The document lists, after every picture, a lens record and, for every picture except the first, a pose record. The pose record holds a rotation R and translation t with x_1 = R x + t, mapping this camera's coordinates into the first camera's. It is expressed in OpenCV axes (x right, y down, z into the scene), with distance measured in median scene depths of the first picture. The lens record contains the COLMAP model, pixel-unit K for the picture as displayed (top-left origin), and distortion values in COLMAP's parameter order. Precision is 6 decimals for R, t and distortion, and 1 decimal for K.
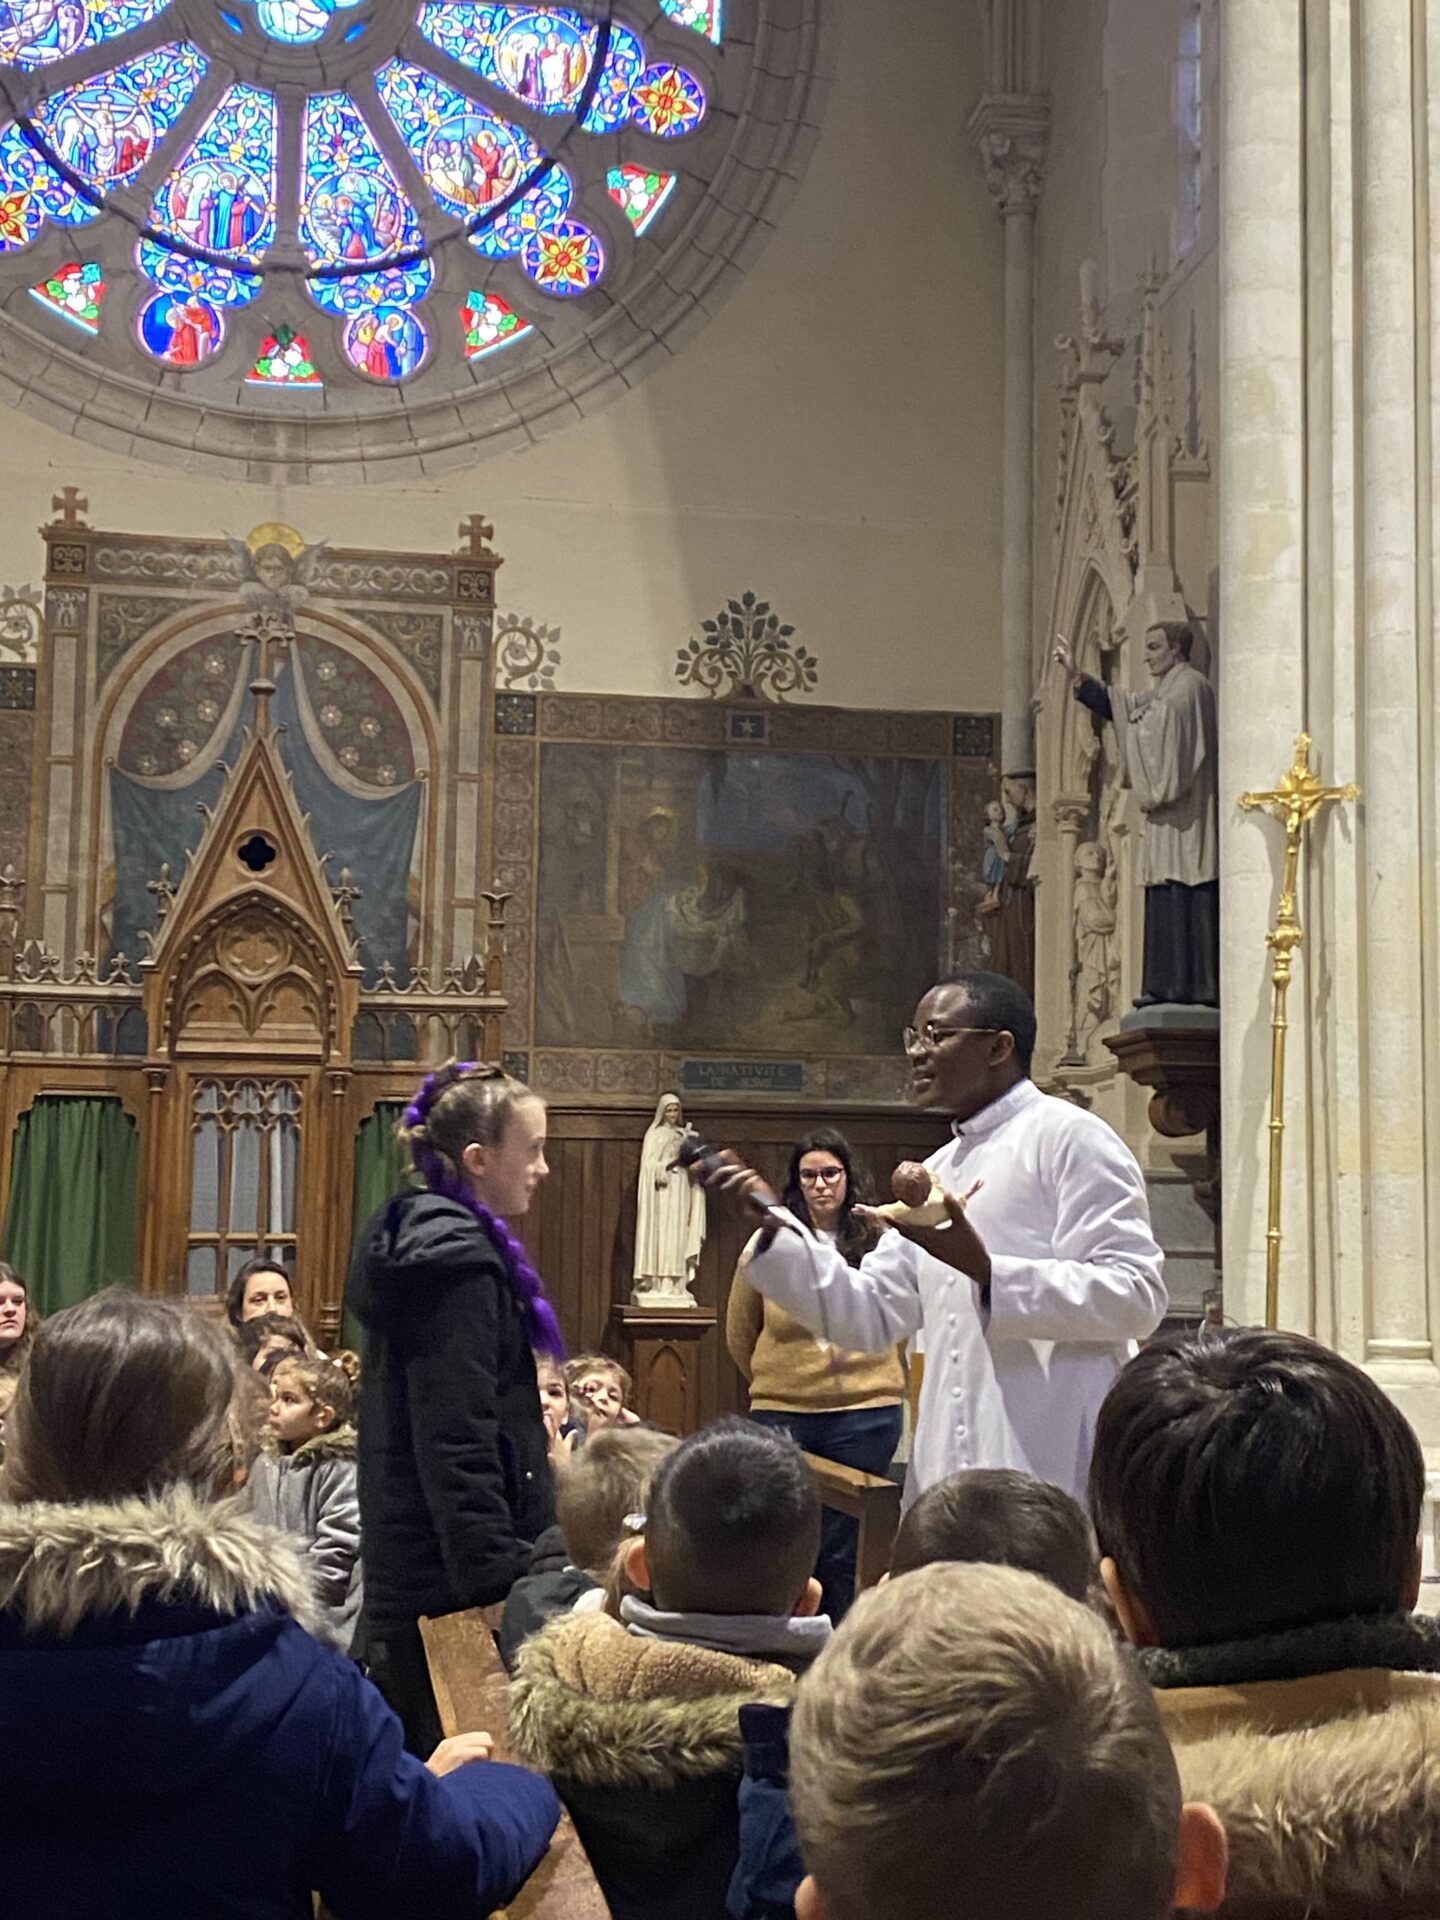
lens RADIAL K [[2767.7, 0, 771.4], [0, 2767.7, 948.2], [0, 0, 1]] dist [0.221111, -0.792792]
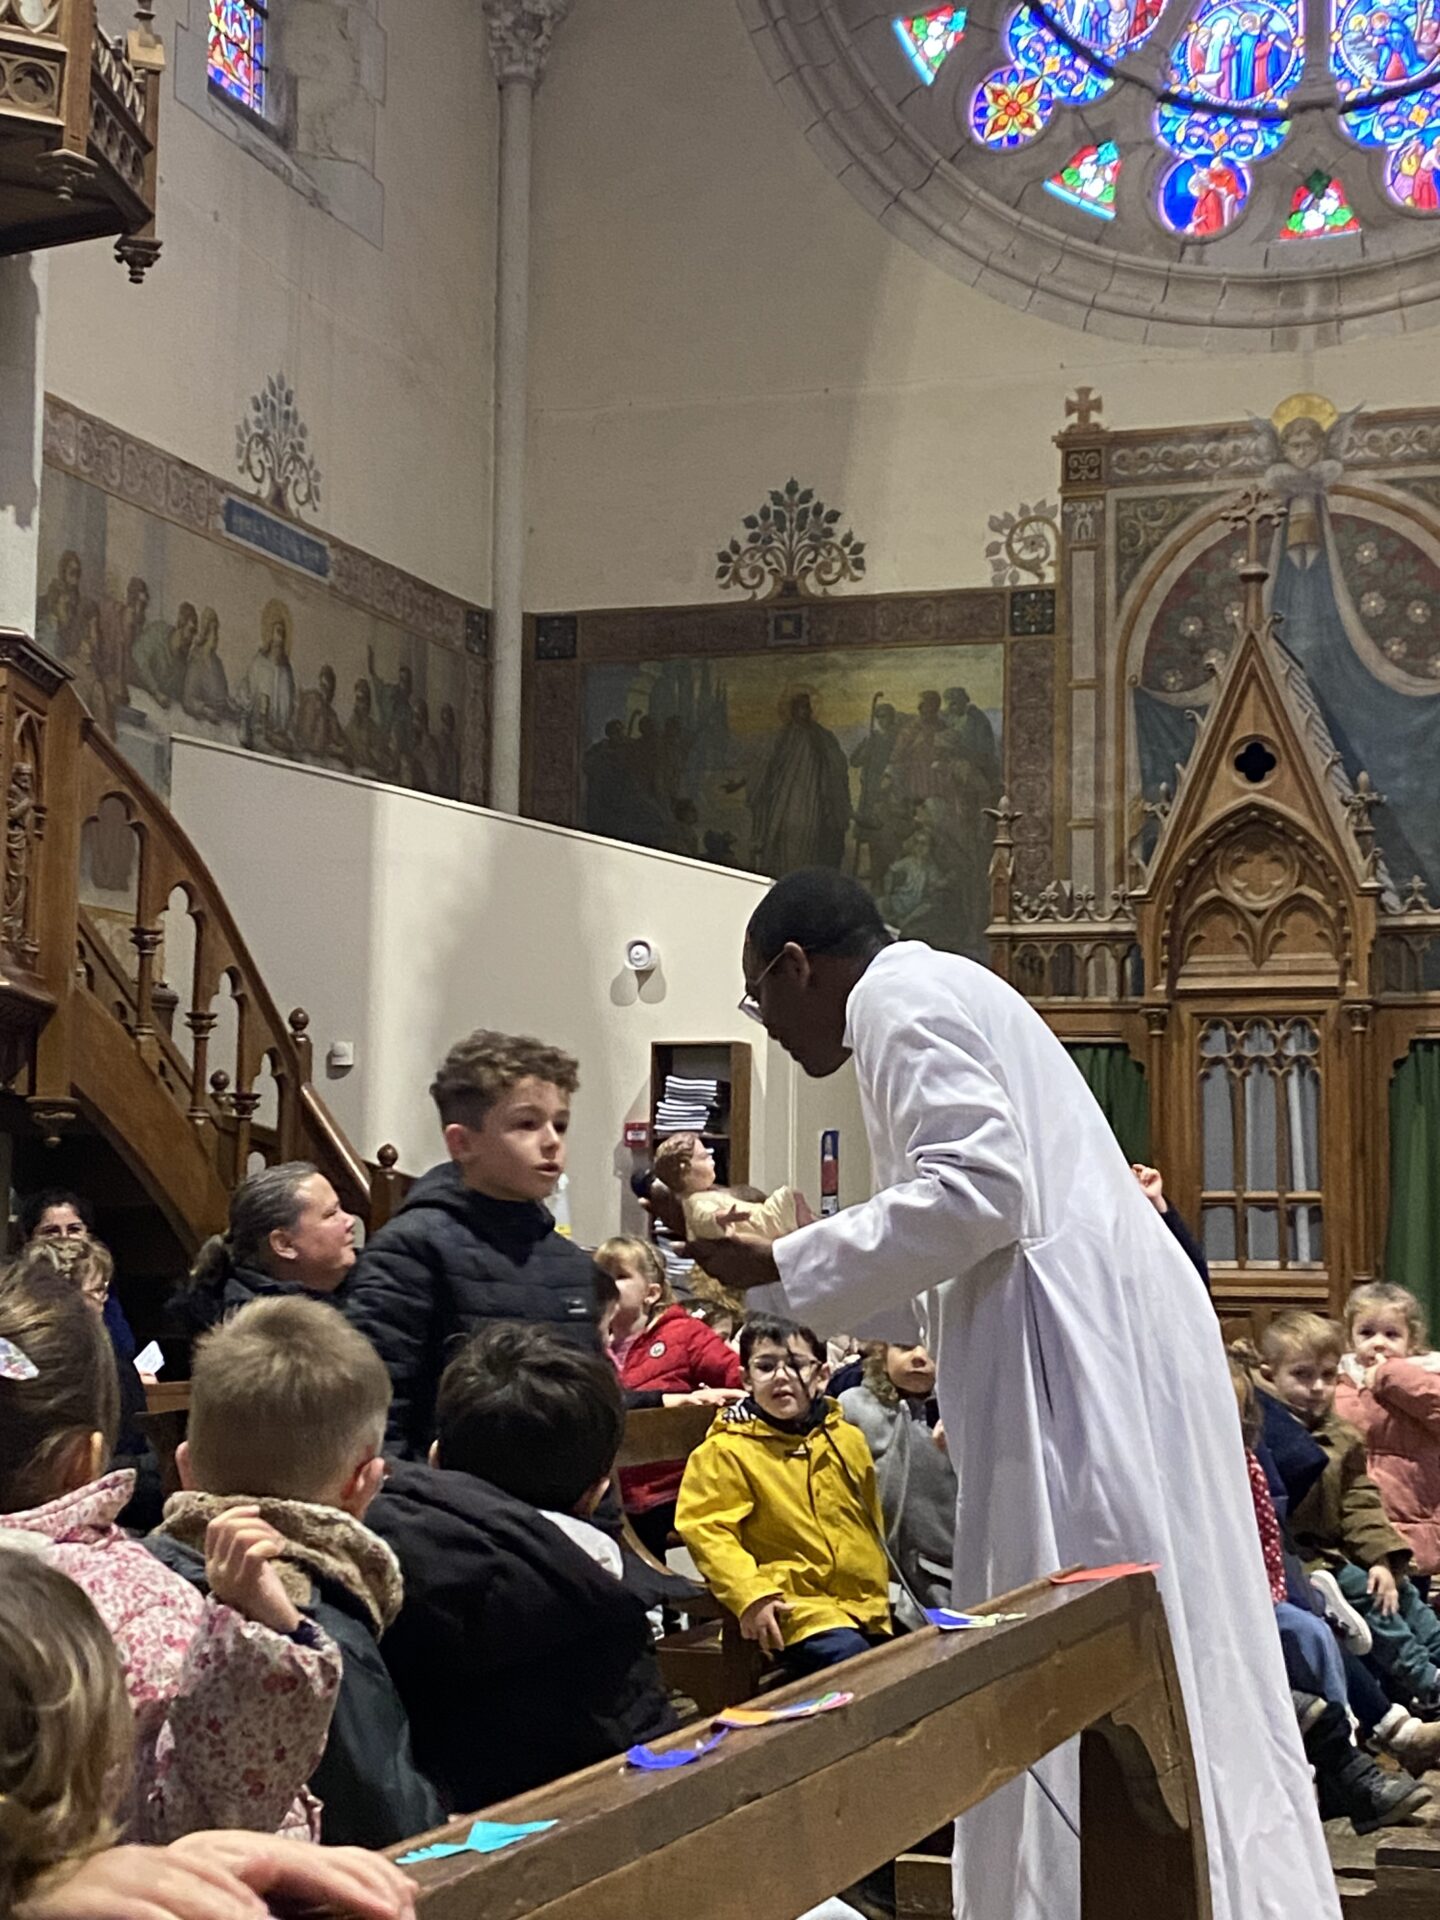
lens RADIAL K [[2935.8, 0, 786.0], [0, 2935.8, 933.6], [0, 0, 1]] dist [0.235076, -0.858565]
pose [[0.882483, -0.054462, -0.467181, 0.107944], [0.052226, 0.998478, -0.017745, 0.026522], [0.467436, -0.008739, 0.883983, 0.094164]]
